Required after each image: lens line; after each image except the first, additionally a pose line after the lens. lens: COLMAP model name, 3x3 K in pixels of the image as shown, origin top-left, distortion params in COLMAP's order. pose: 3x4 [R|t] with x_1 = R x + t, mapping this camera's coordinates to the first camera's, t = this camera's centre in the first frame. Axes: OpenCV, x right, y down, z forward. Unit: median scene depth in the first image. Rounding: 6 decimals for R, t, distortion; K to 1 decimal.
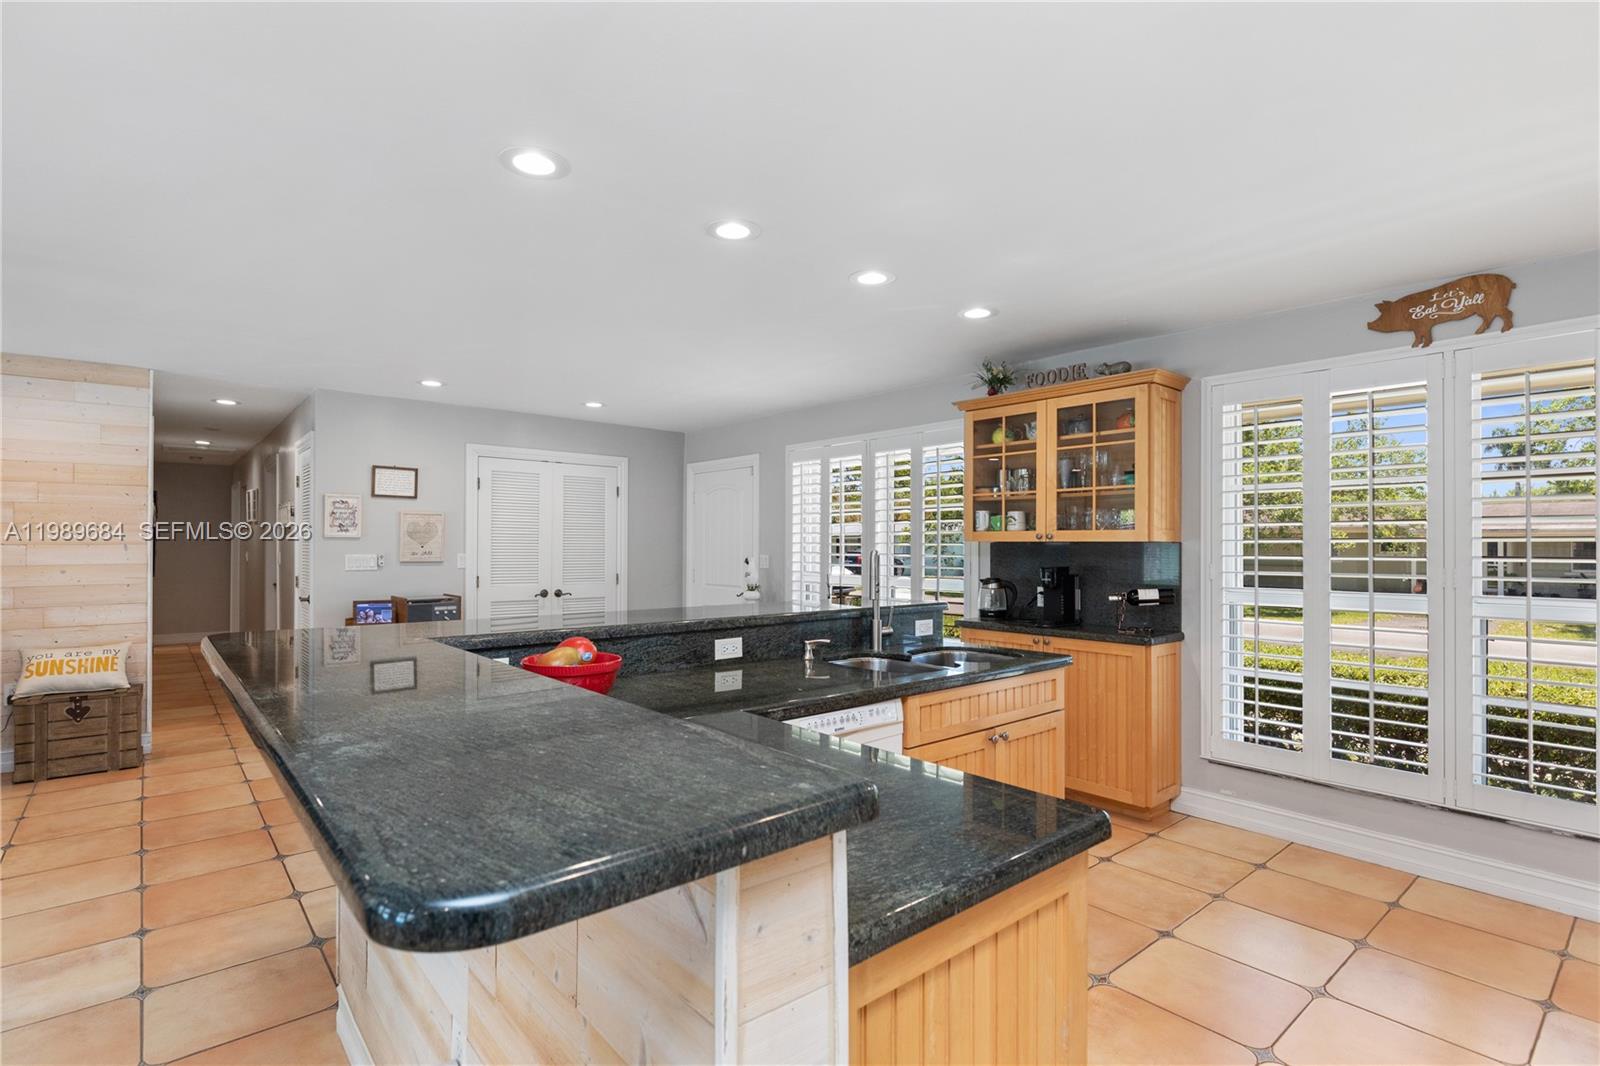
lens RADIAL K [[763.6, 0, 789.8], [0, 763.6, 541.4], [0, 0, 1]] dist [-0.000800, -0.000455]
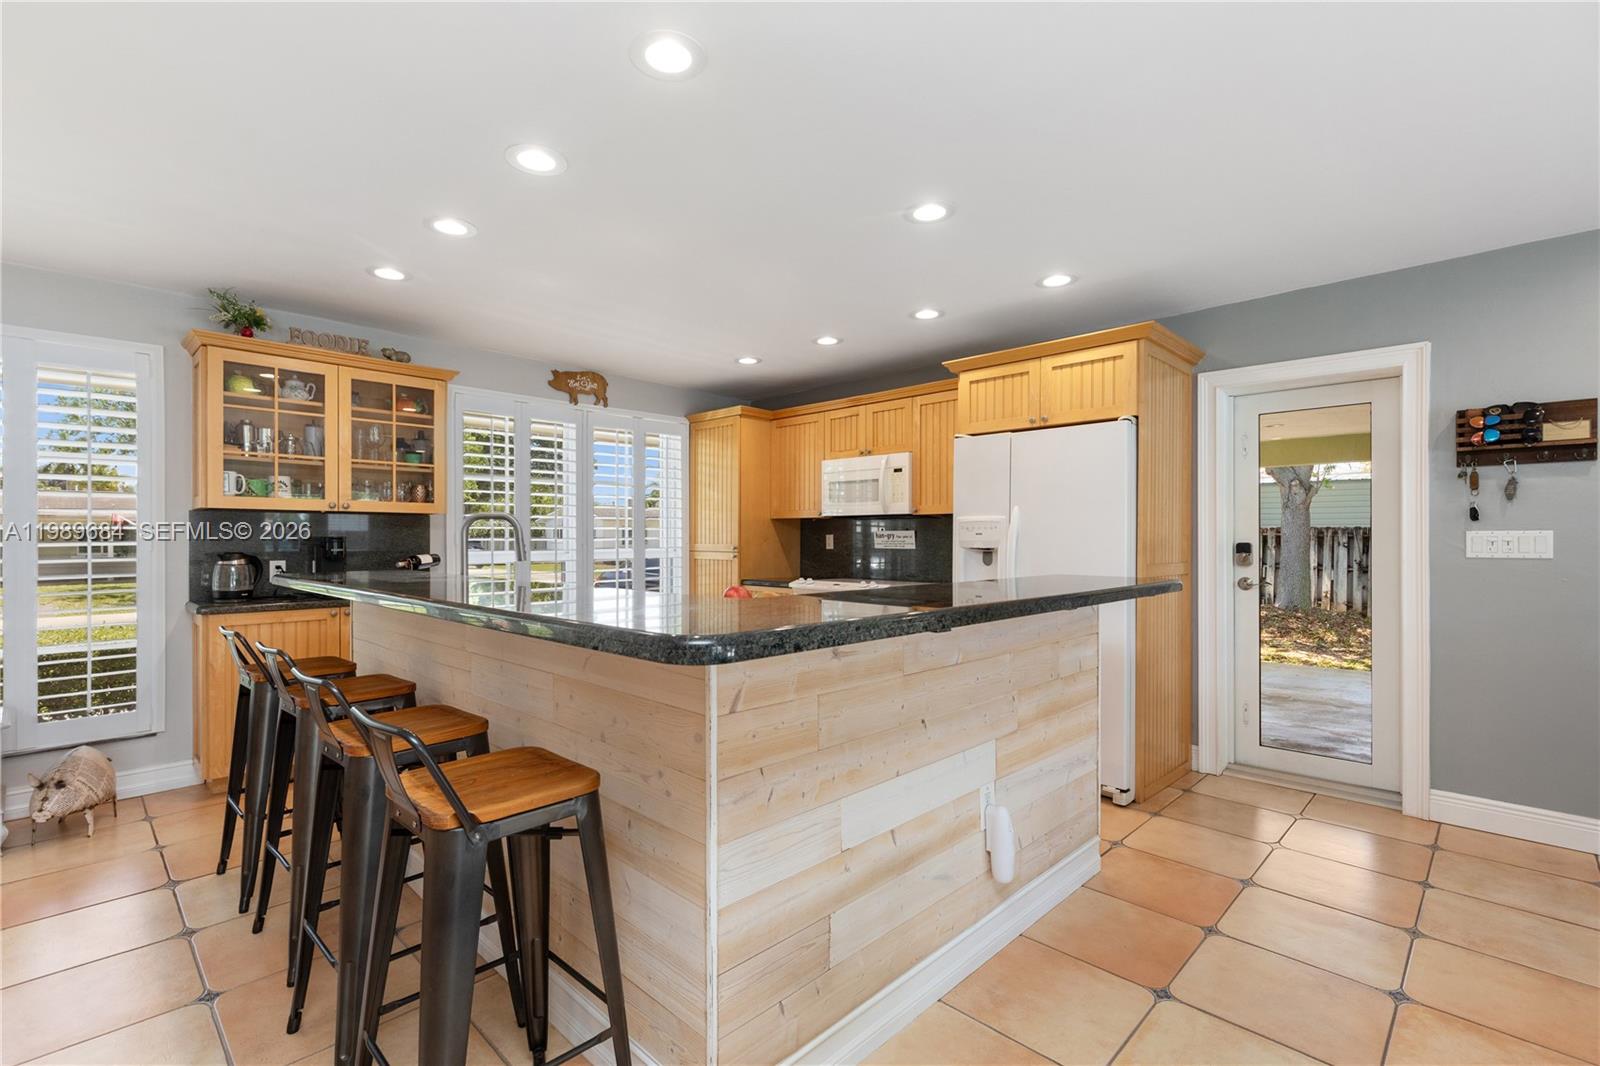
lens RADIAL K [[726.2, 0, 788.2], [0, 726.2, 534.9], [0, 0, 1]] dist [0.005131, 0.000329]
pose [[-0.088099, 0.000747, 0.996111, -0.596527], [-0.007141, 0.999974, -0.001382, 0.026162], [-0.996086, -0.007235, -0.088092, 0.471909]]
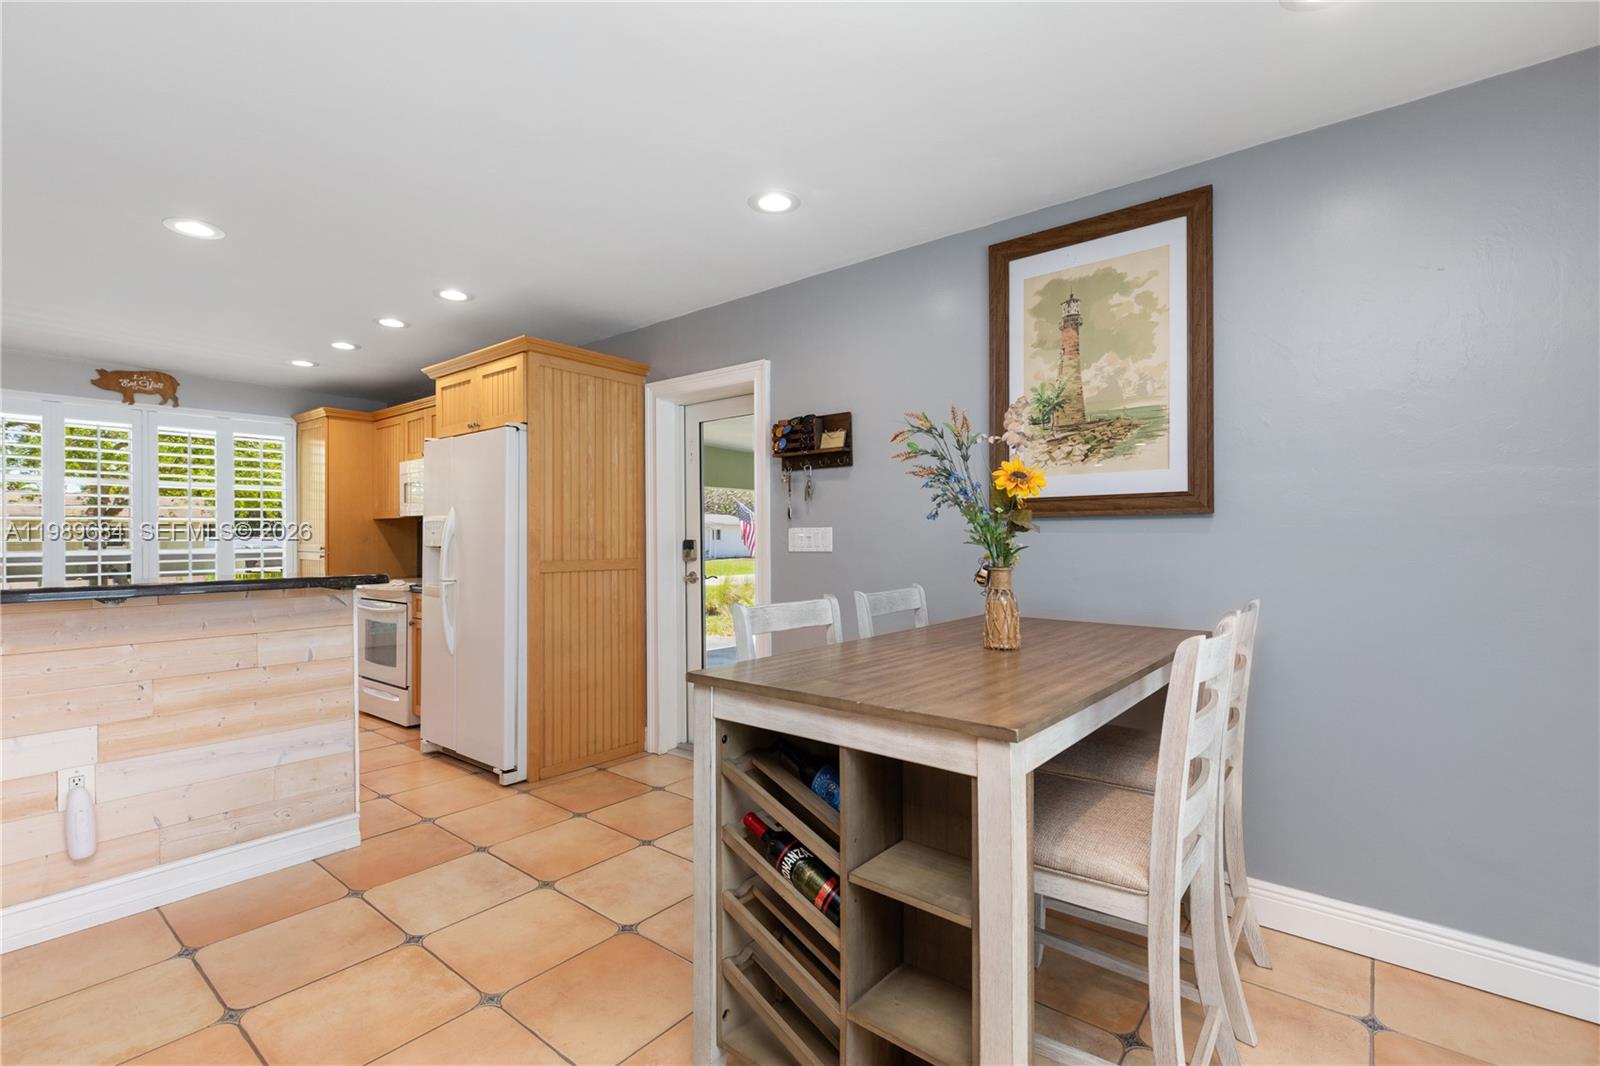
lens RADIAL K [[719.3, 0, 786.9], [0, 719.3, 536.2], [0, 0, 1]] dist [0.005548, -0.000794]
pose [[-0.181870, -0.000604, 0.983322, -0.721725], [-0.001729, 0.999998, 0.000295, 0.025060], [-0.983321, -0.001646, -0.181871, -0.104242]]
